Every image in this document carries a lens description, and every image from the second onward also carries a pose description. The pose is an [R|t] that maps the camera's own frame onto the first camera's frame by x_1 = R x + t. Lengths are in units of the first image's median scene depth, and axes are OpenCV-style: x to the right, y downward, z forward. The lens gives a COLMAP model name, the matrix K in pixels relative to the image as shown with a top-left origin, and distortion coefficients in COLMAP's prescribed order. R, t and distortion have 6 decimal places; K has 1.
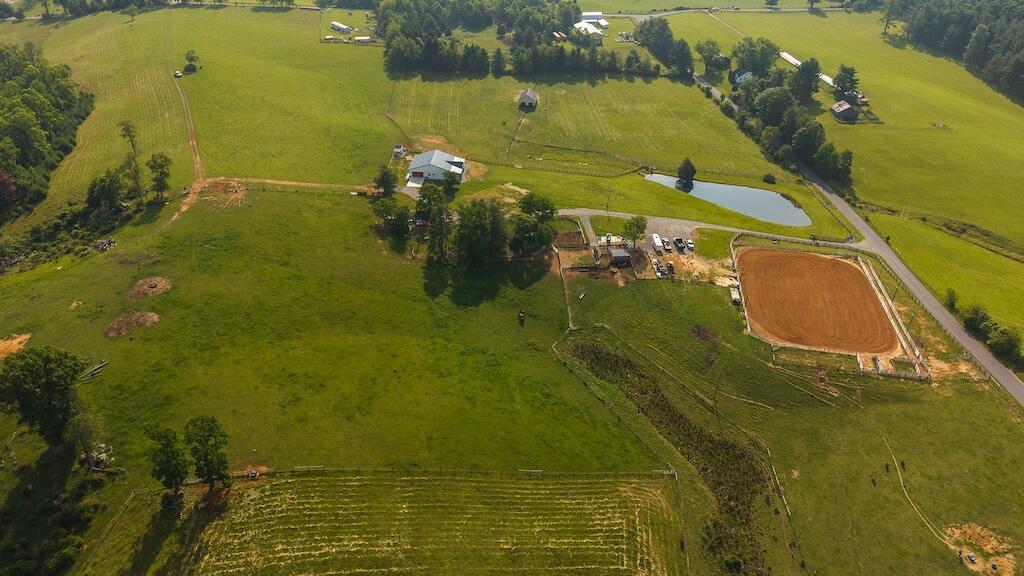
lens RADIAL K [[684.1, 0, 512.0], [0, 684.1, 288.0], [0, 0, 1]] dist [0.024758, -0.028823]
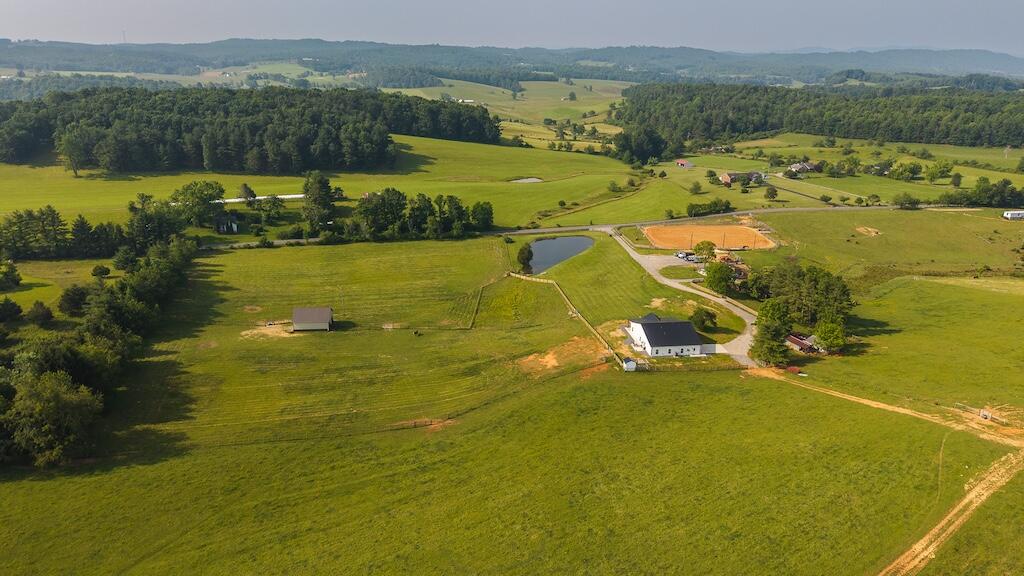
lens RADIAL K [[684.1, 0, 512.0], [0, 684.1, 288.0], [0, 0, 1]] dist [0.024758, -0.028823]
pose [[-0.208768, -0.347753, 0.914048, -0.734188], [0.524672, 0.748922, 0.404765, -0.603274], [-0.825309, 0.564077, 0.026105, 1.121675]]
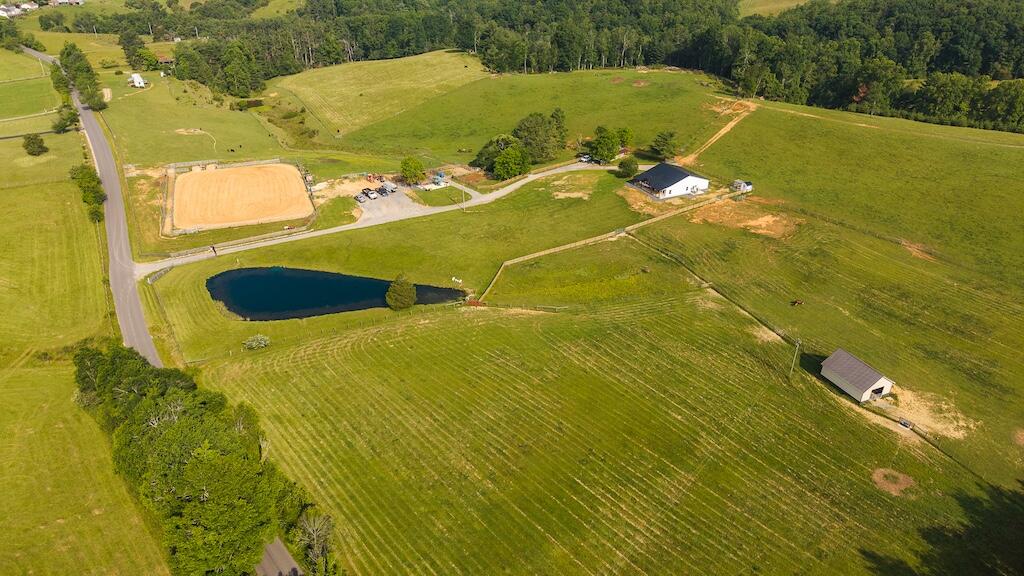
lens RADIAL K [[684.1, 0, 512.0], [0, 684.1, 288.0], [0, 0, 1]] dist [0.024758, -0.028823]
pose [[-0.854533, 0.219978, -0.470514, 0.498734], [-0.316583, 0.497563, 0.807593, -0.756783], [0.411763, 0.839071, -0.355543, 1.376334]]
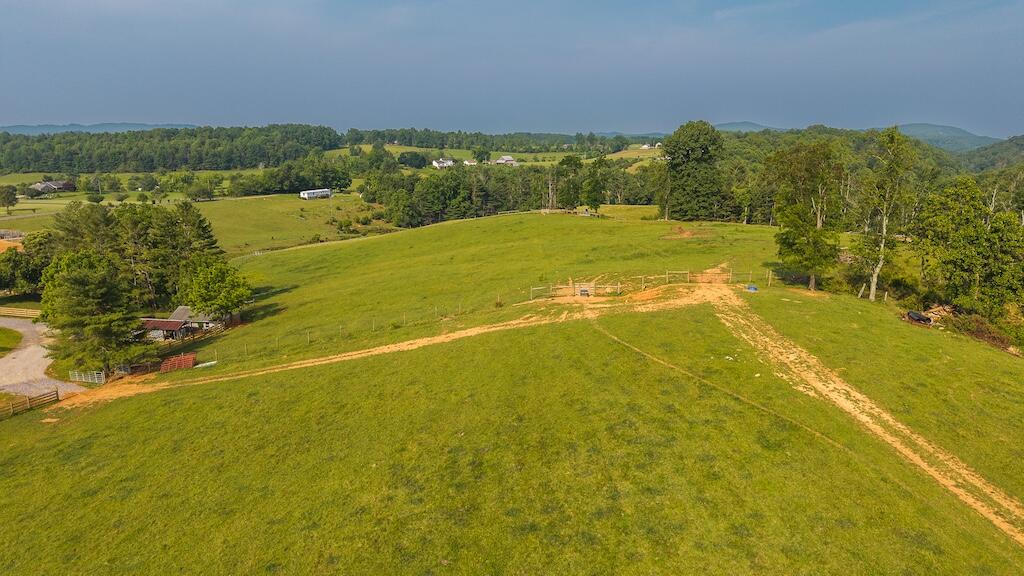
lens RADIAL K [[684.1, 0, 512.0], [0, 684.1, 288.0], [0, 0, 1]] dist [0.024758, -0.028823]
pose [[-0.936926, -0.101194, 0.334558, -0.427400], [0.172251, 0.699193, 0.693872, -0.322859], [-0.304136, 0.707735, -0.637662, 1.073238]]
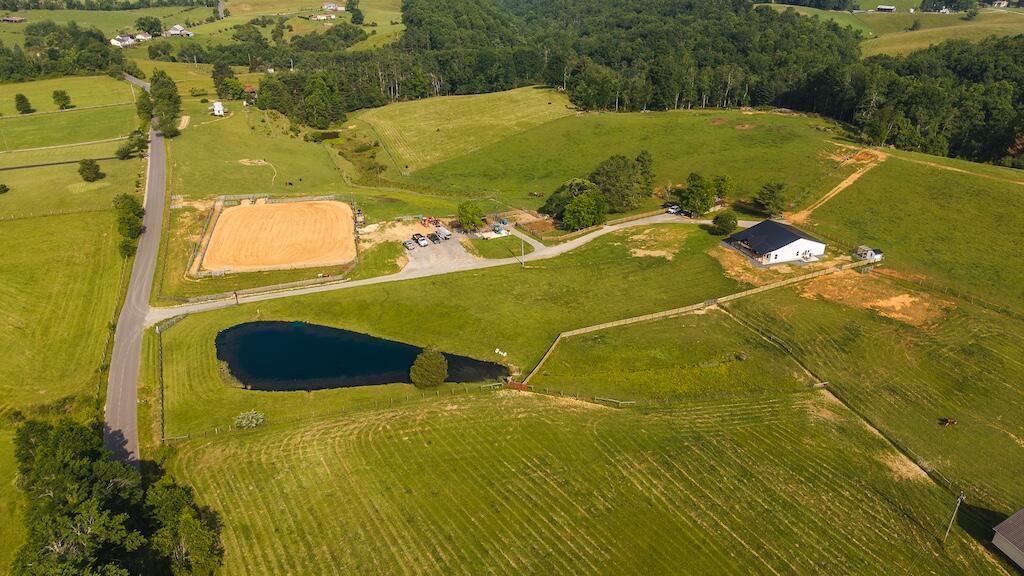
lens RADIAL K [[684.1, 0, 512.0], [0, 684.1, 288.0], [0, 0, 1]] dist [0.024758, -0.028823]
pose [[-0.920179, 0.142154, -0.364778, 0.409837], [-0.243226, 0.522536, 0.817188, -0.679252], [0.306776, 0.840683, -0.446251, 1.310600]]
